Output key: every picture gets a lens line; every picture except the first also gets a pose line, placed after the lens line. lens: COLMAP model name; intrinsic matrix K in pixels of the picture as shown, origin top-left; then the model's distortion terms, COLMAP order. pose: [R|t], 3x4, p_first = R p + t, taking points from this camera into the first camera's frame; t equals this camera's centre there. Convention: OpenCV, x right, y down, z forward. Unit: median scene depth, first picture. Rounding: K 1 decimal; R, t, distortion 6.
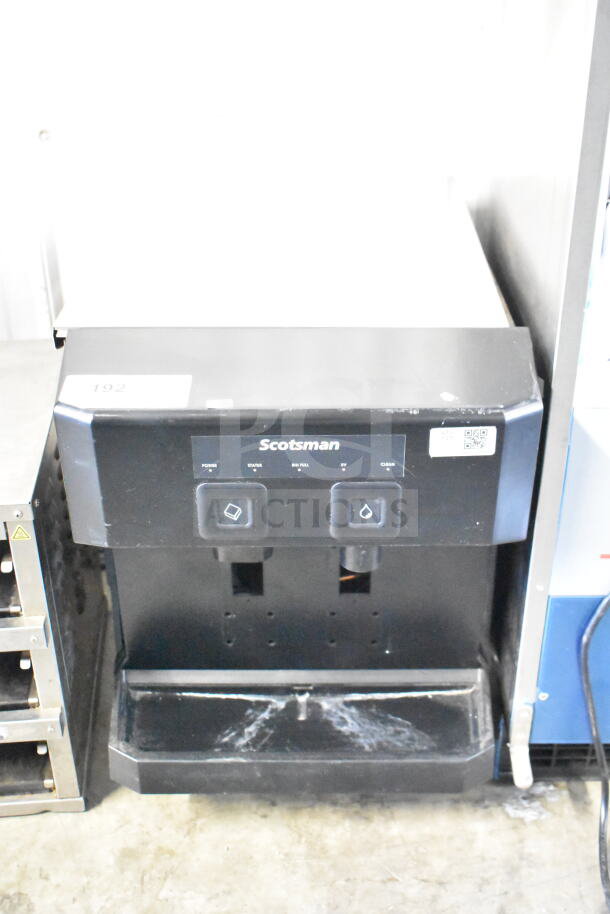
lens RADIAL K [[1074.0, 0, 305.0], [0, 1074.0, 457.0], [0, 0, 1]] dist [-0.027003, -0.006678]
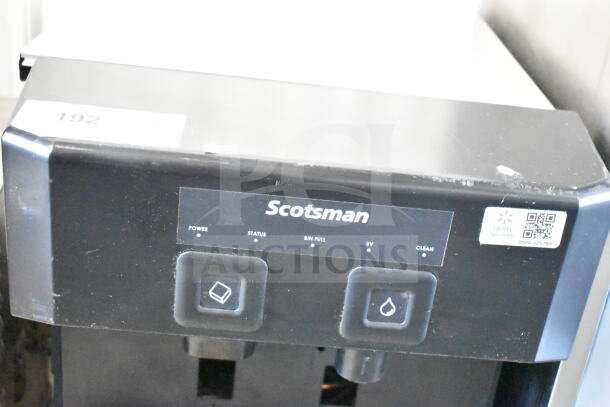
lens RADIAL K [[863.9, 0, 305.0], [0, 863.9, 203.5], [0, 0, 1]] dist [-0.011186, -0.054224]
pose [[0.992567, 0.096787, 0.073776, -0.047699], [-0.089684, 0.991508, -0.094178, 0.032954], [-0.082265, 0.086861, 0.992818, 0.295776]]
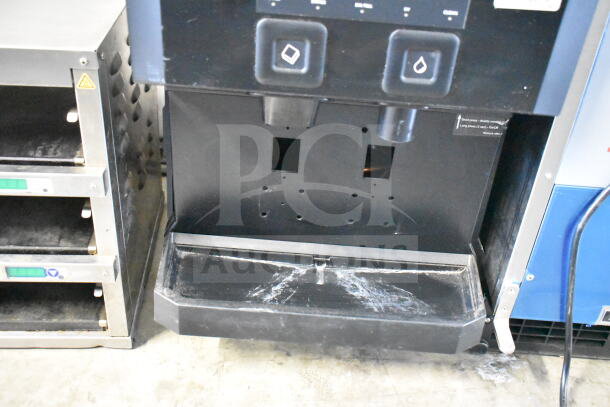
lens RADIAL K [[624.9, 0, 305.0], [0, 624.9, 203.5], [0, 0, 1]] dist [-0.015266, -0.009876]
pose [[0.996432, 0.080053, 0.026719, -0.047135], [-0.081037, 0.995986, 0.038024, 0.136838], [-0.023568, -0.040053, 0.998920, 0.327555]]
